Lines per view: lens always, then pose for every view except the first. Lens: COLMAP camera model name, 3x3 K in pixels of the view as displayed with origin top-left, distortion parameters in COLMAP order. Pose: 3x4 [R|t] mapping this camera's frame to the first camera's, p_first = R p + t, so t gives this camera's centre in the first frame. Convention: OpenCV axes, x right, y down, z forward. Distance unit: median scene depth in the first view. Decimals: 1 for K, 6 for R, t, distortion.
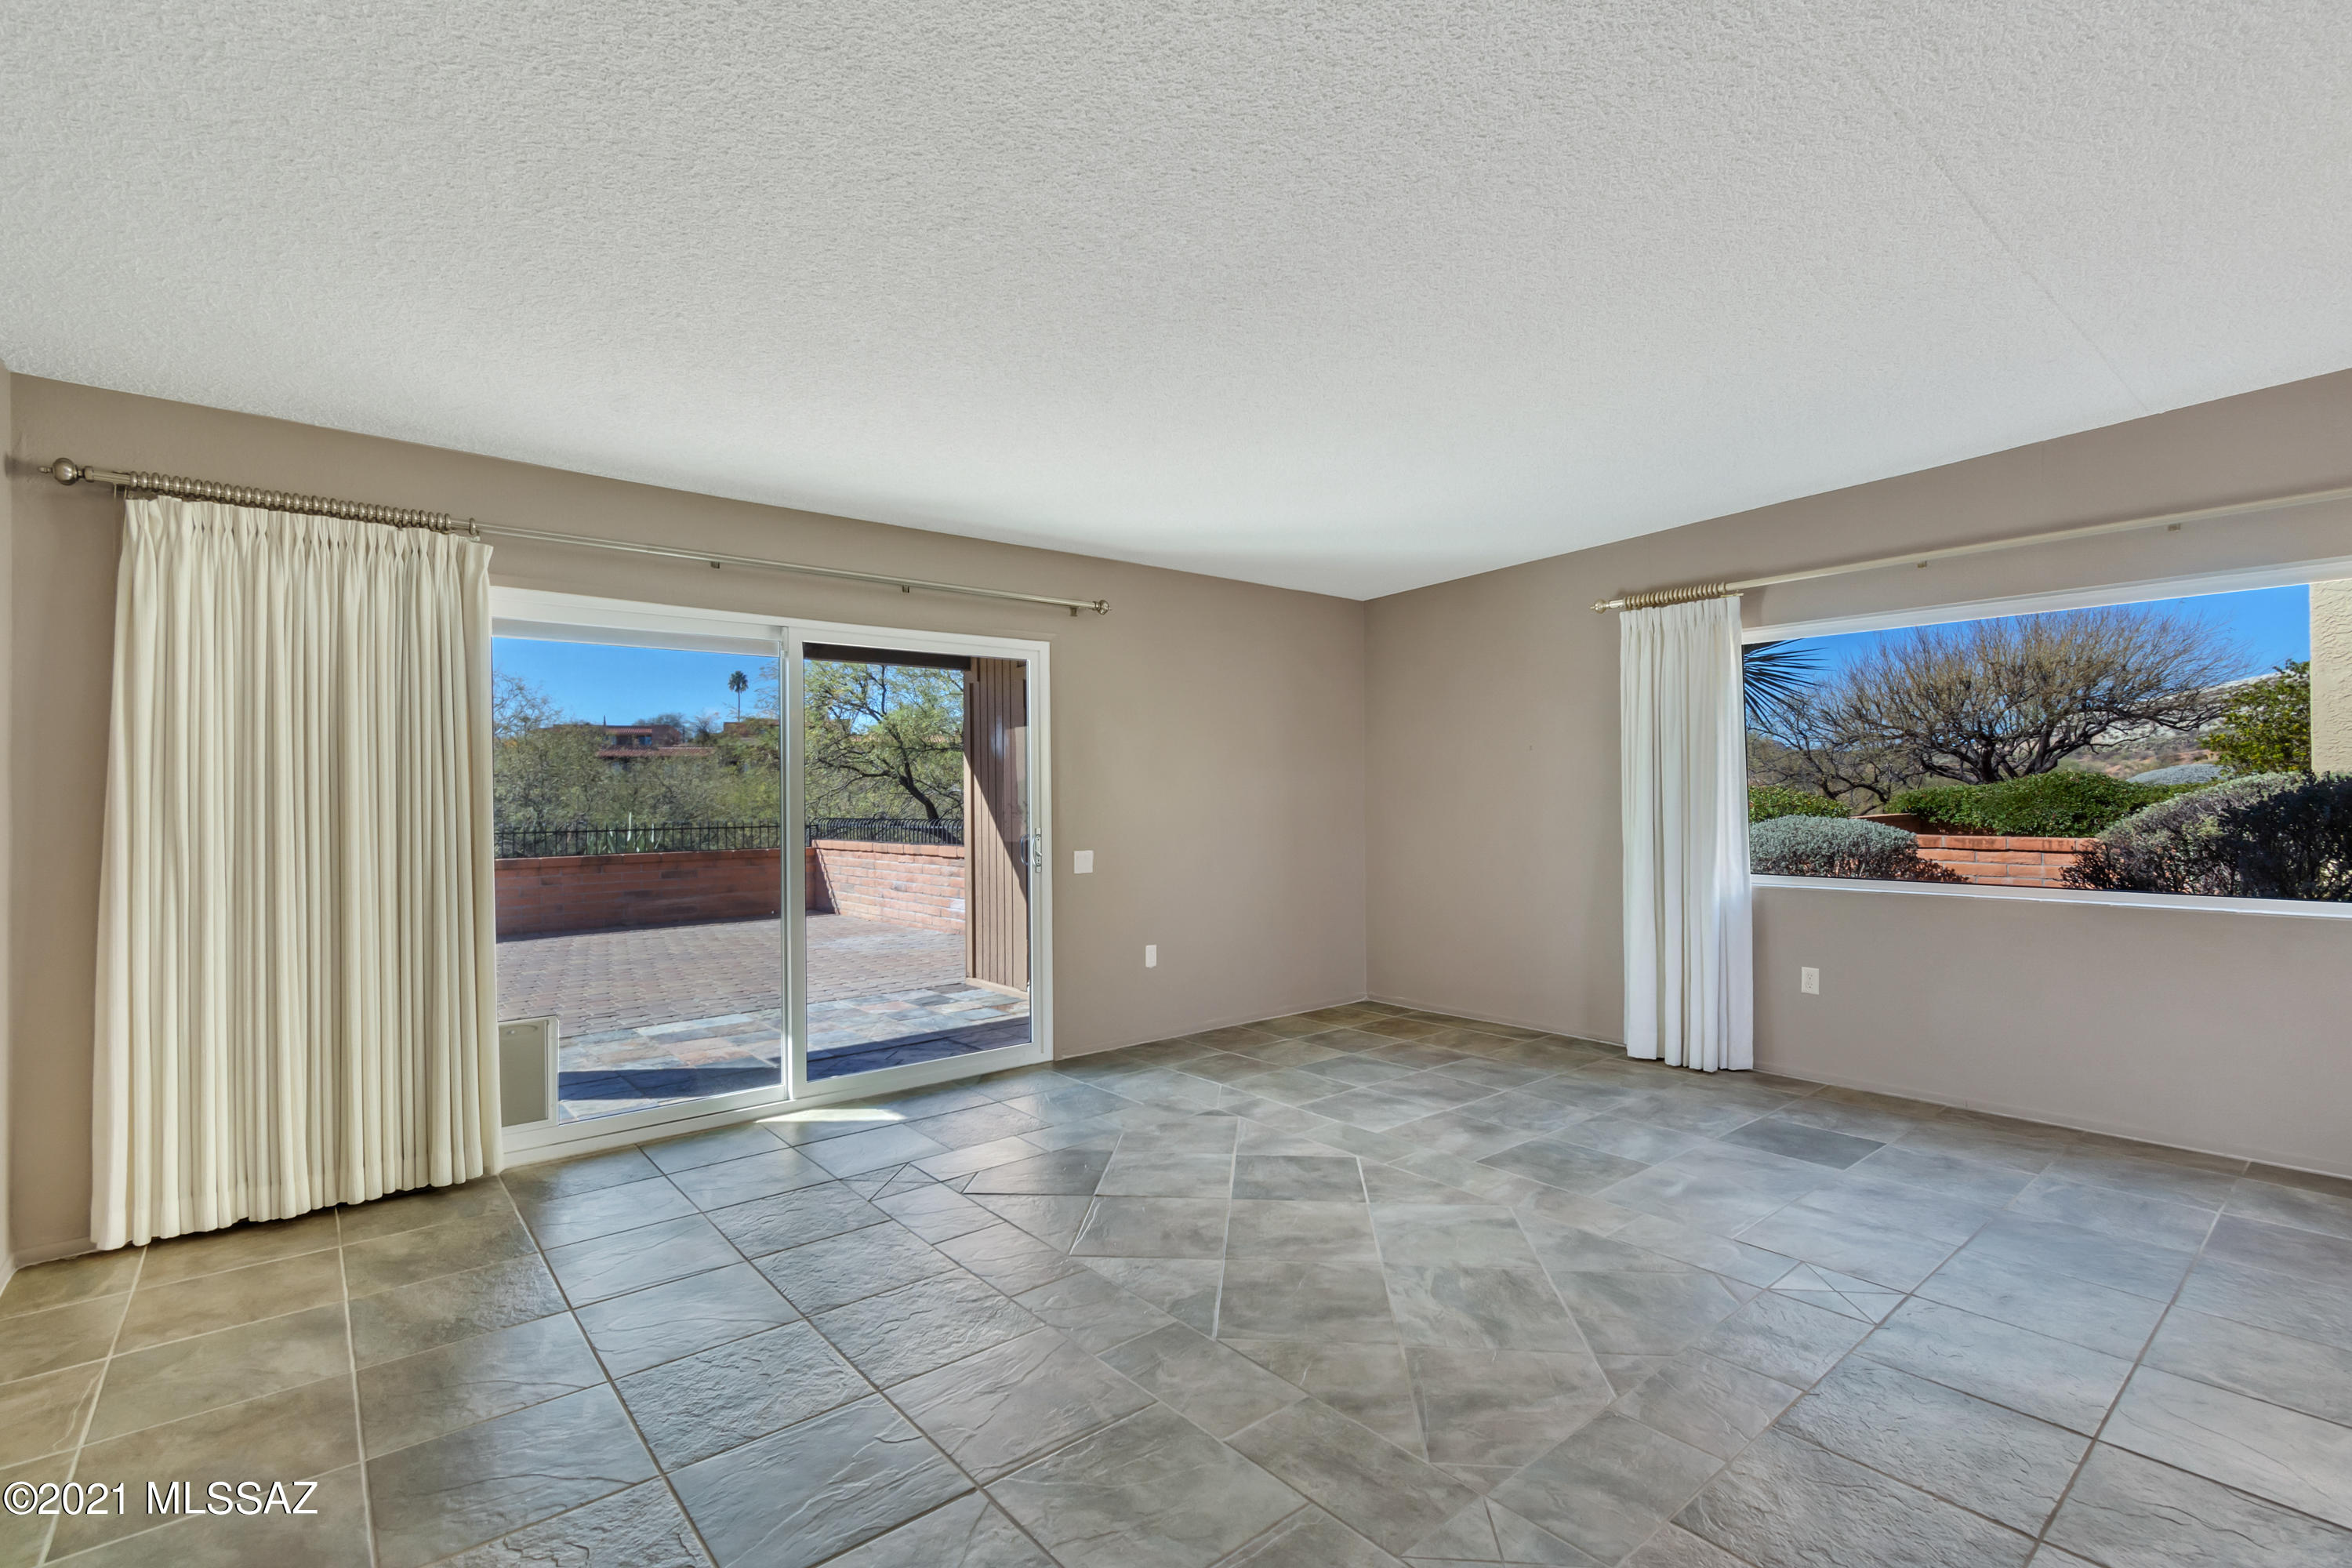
lens RADIAL K [[1075.8, 0, 1176.3], [0, 1075.8, 812.1], [0, 0, 1]] dist [0.002336, -0.000975]
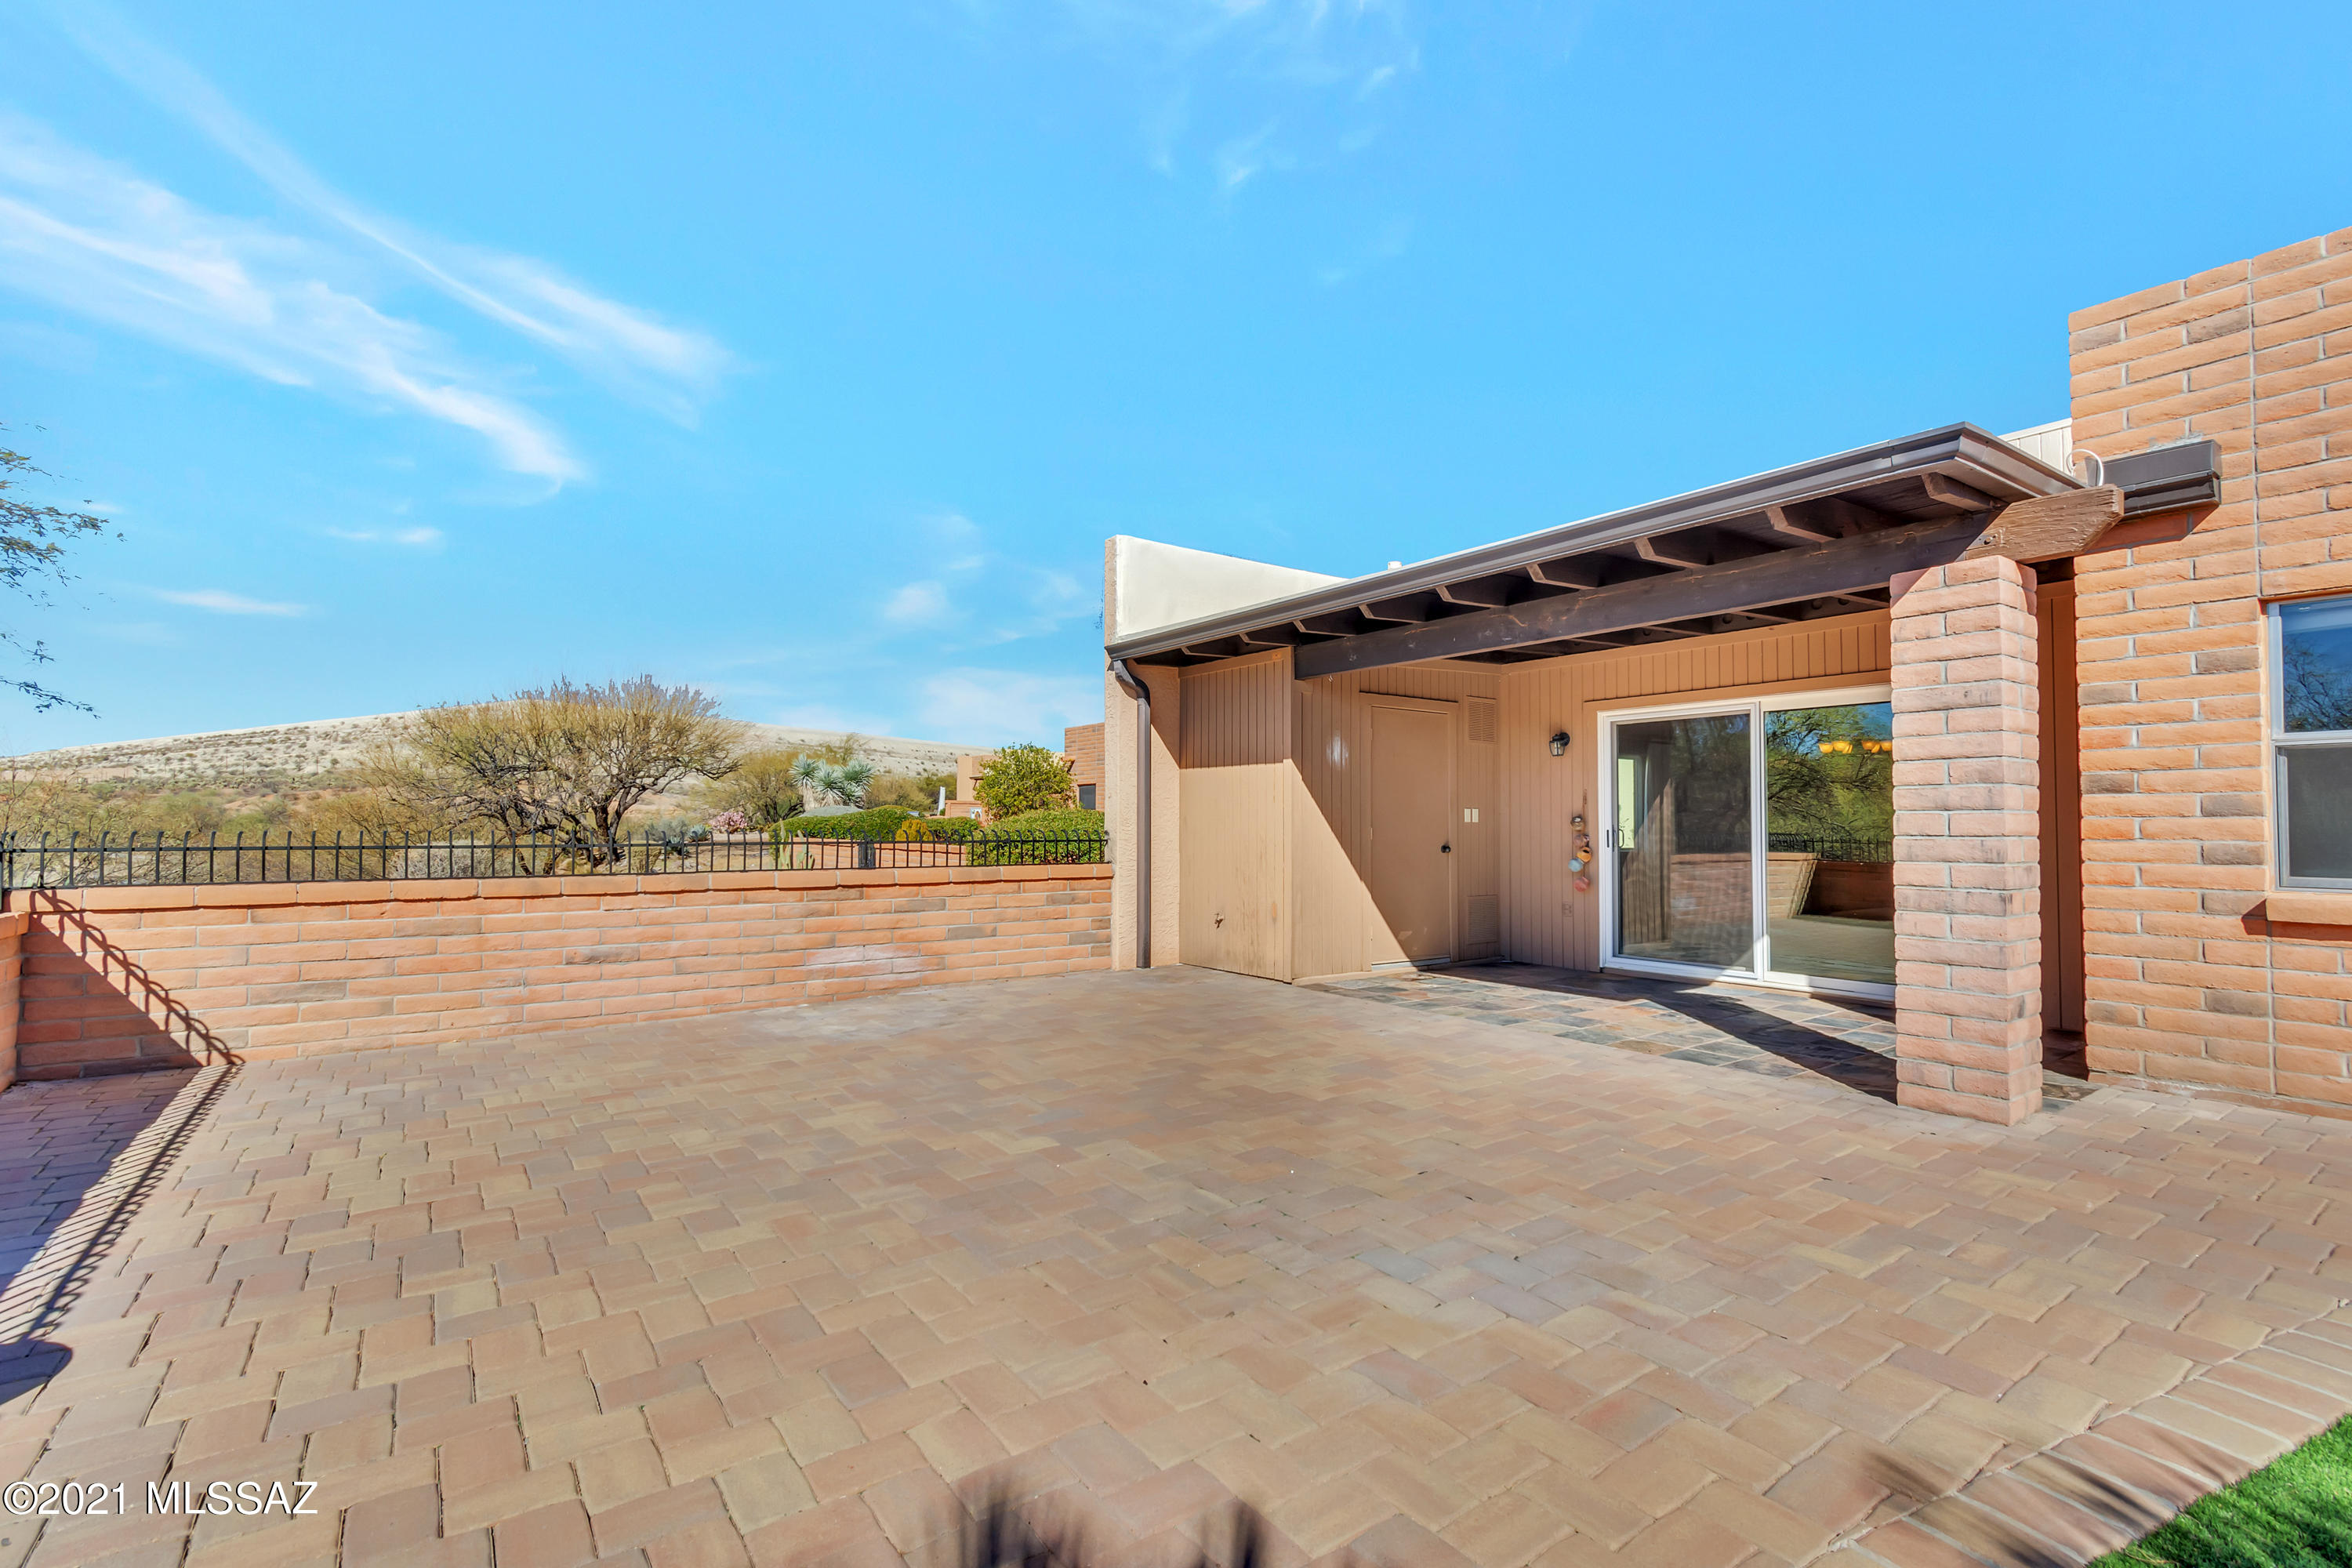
lens RADIAL K [[1071.2, 0, 1194.8], [0, 1071.2, 804.9], [0, 0, 1]] dist [0.001799, 0.000125]
pose [[0.059984, 0.032673, 0.997664, -2.144368], [0.008356, 0.999413, -0.033233, 0.038445], [-0.998164, 0.010330, 0.059676, 1.830805]]
